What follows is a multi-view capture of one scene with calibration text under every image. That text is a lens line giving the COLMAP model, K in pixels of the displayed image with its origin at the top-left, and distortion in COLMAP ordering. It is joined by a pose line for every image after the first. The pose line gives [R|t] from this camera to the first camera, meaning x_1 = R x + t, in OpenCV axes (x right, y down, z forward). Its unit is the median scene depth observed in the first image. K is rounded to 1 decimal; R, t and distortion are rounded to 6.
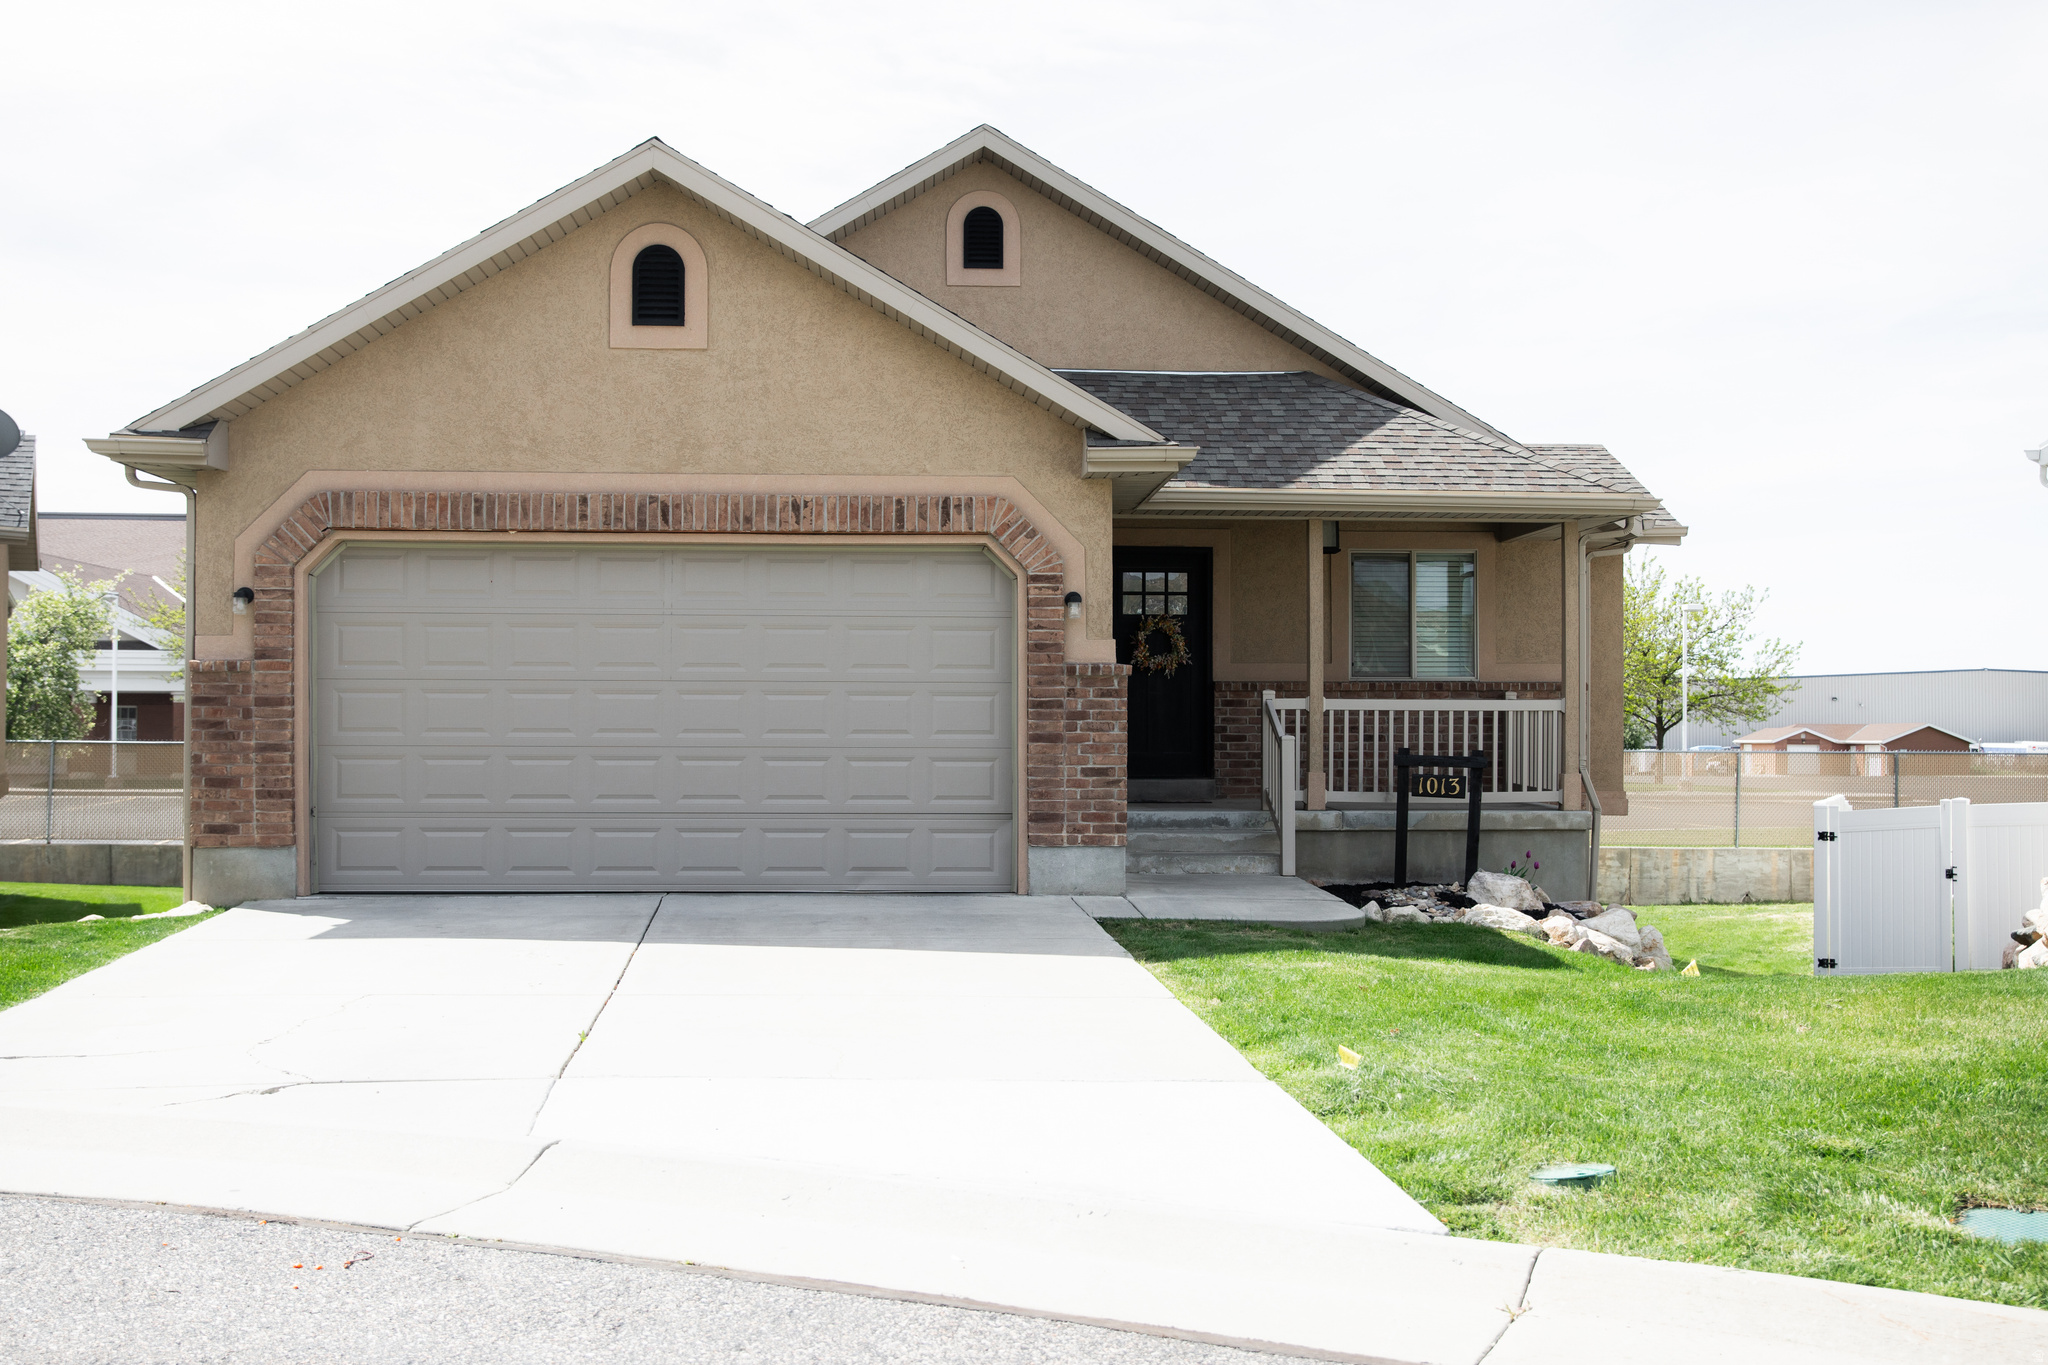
lens RADIAL K [[2188.4, 0, 1021.2], [0, 2188.4, 685.0], [0, 0, 1]] dist [0.021831, 0.000000]
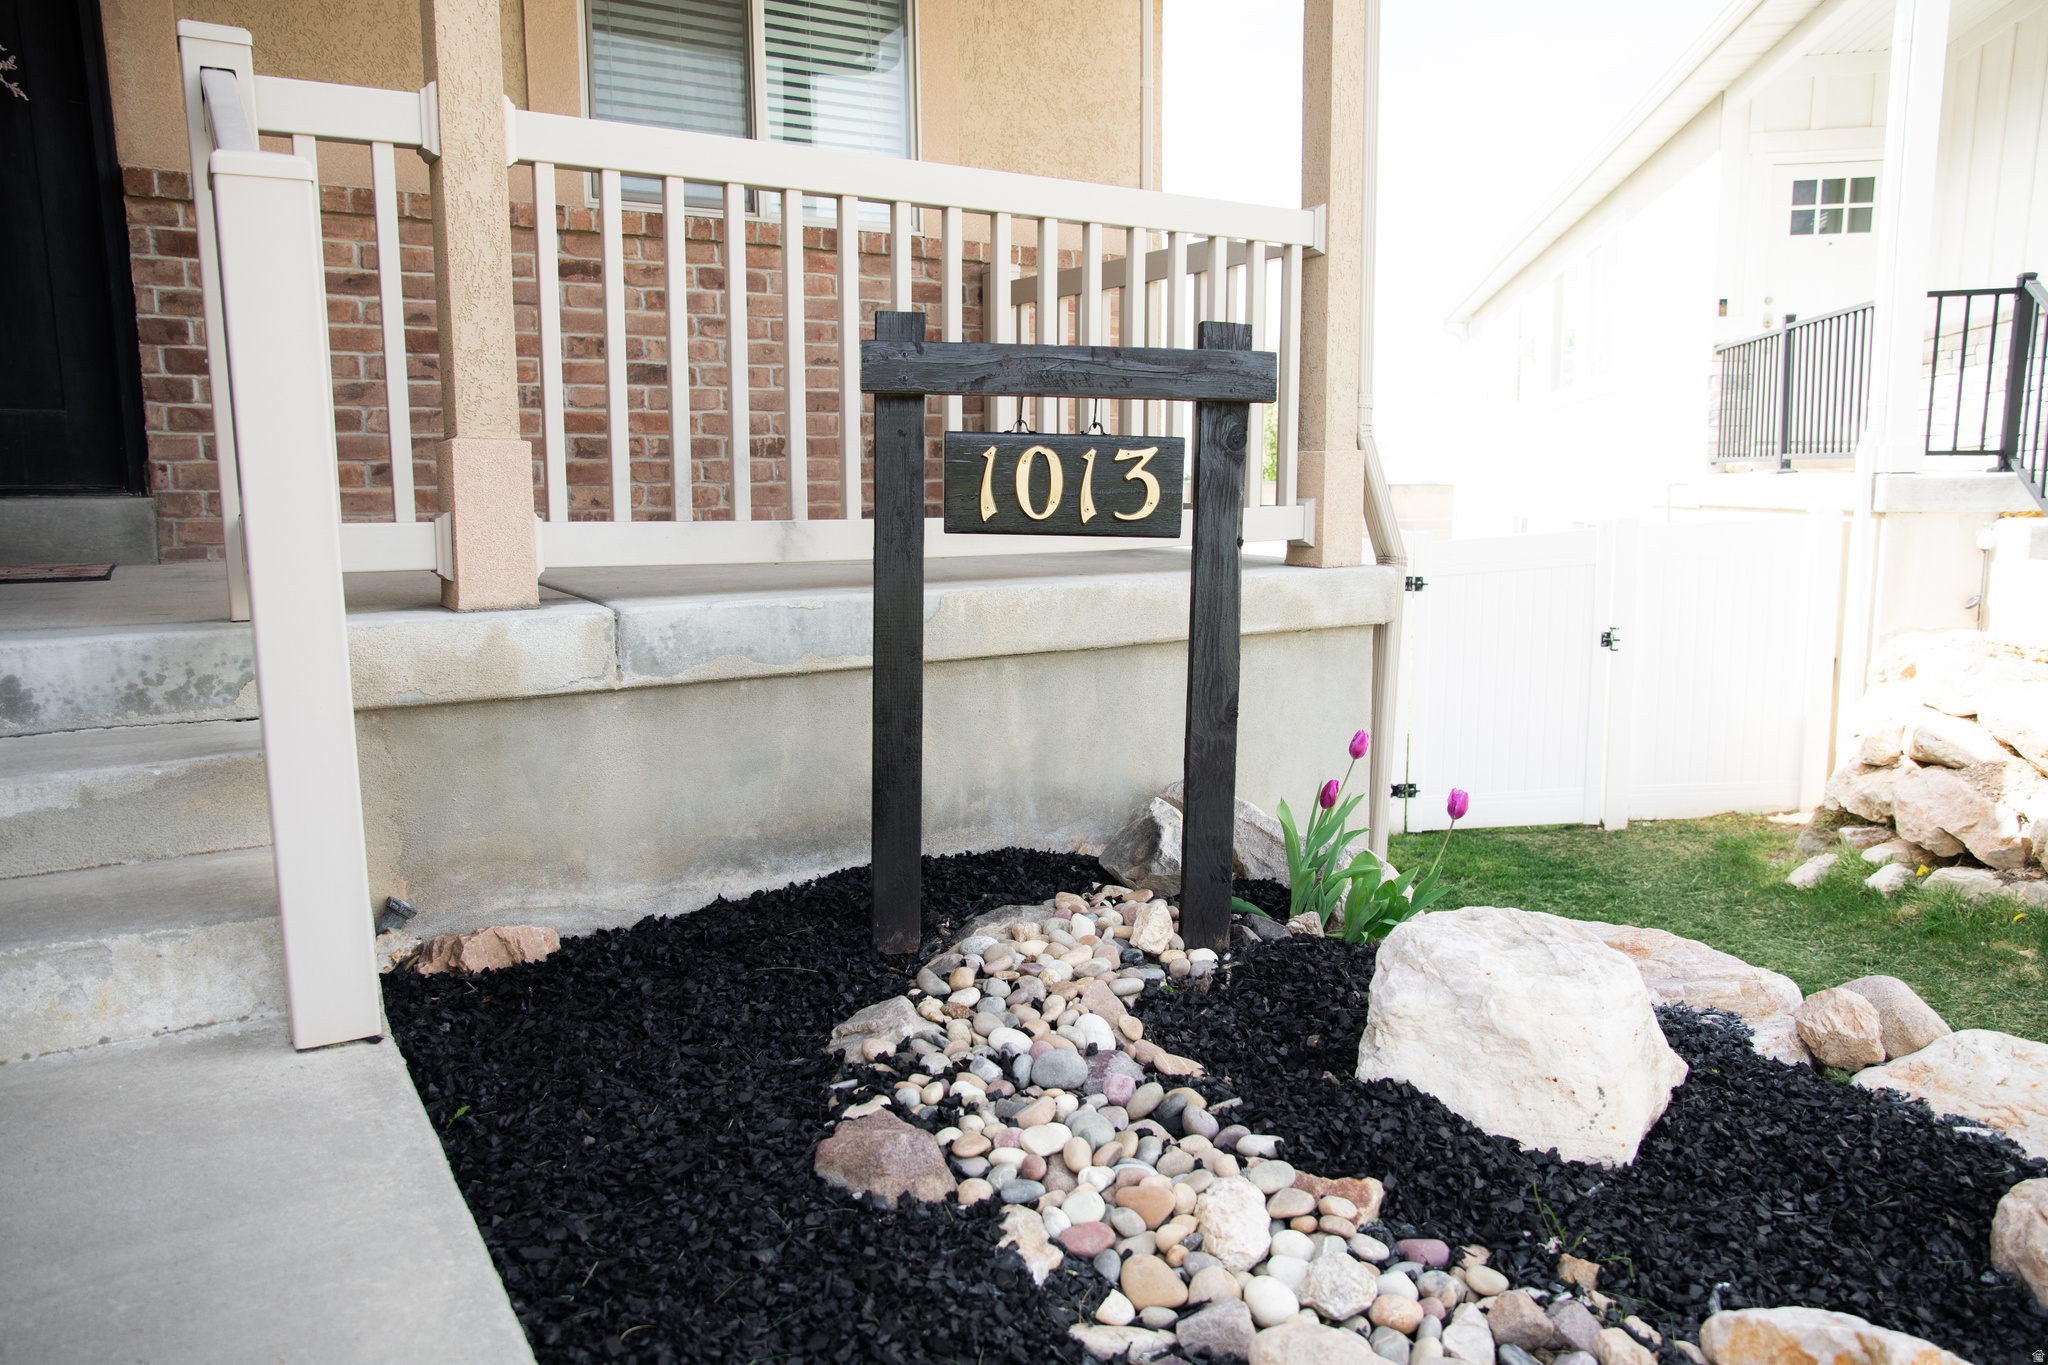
lens RADIAL K [[1380.3, 0, 1020.9], [0, 1380.3, 681.2], [0, 0, 1]] dist [-0.069538, 0.065332]
pose [[0.884878, -0.075173, 0.459718, 0.116095], [0.001961, 0.987485, 0.157698, 0.042153], [-0.465819, -0.138642, 0.873951, 0.843580]]
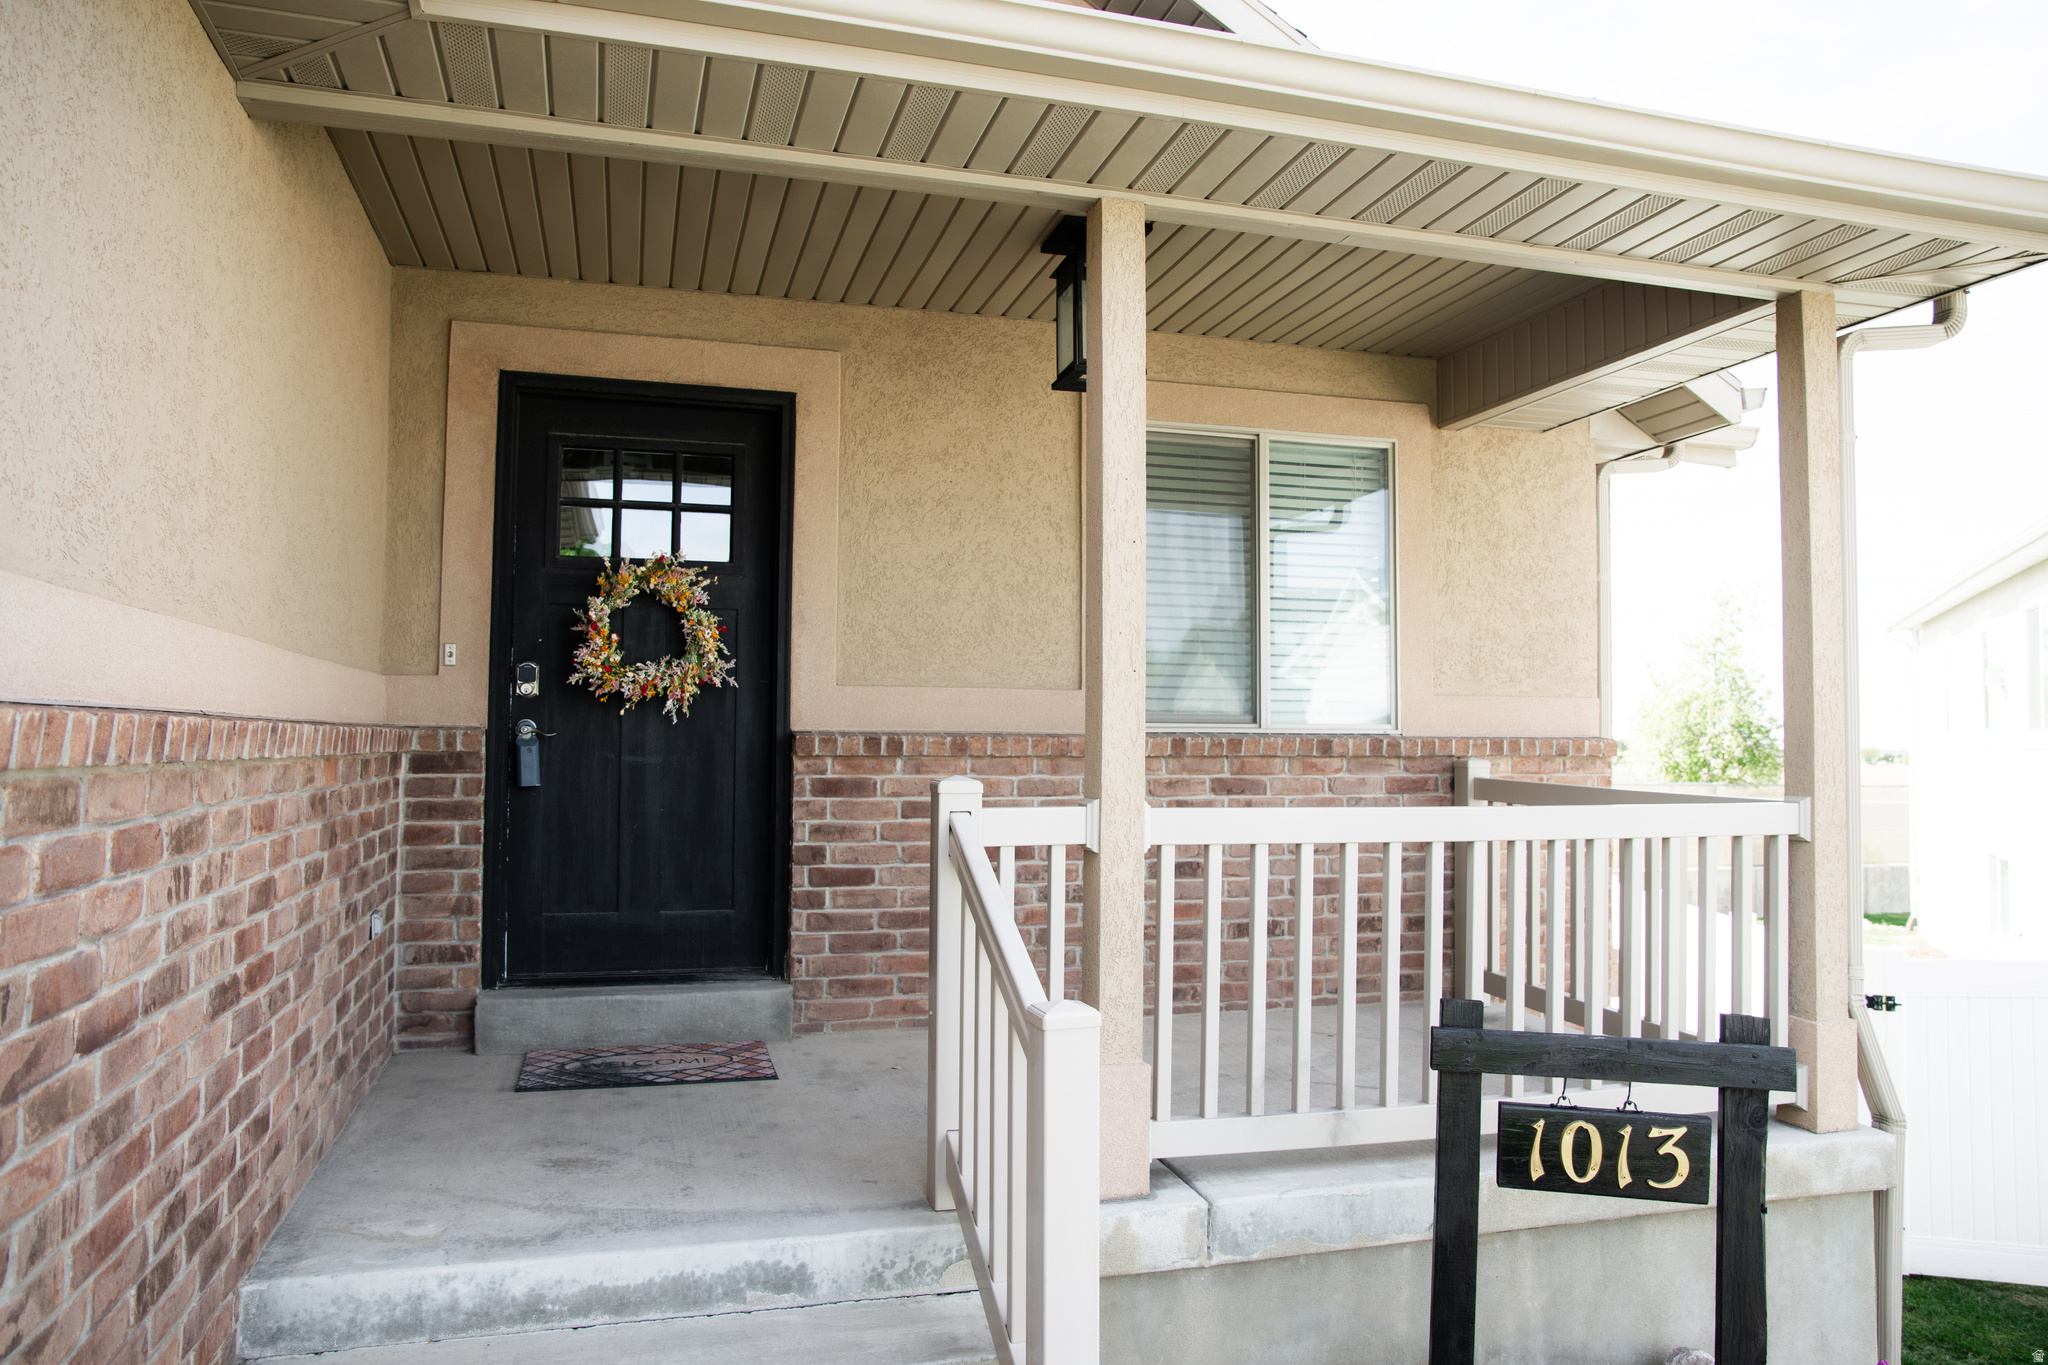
lens RADIAL K [[1380.3, 0, 1019.5], [0, 1380.3, 679.8], [0, 0, 1]] dist [-0.069538, 0.065332]
pose [[0.977463, 0.014965, 0.210577, 0.082619], [-0.010445, 0.999691, -0.022559, -0.006300], [-0.210849, 0.019851, 0.977317, 0.820371]]
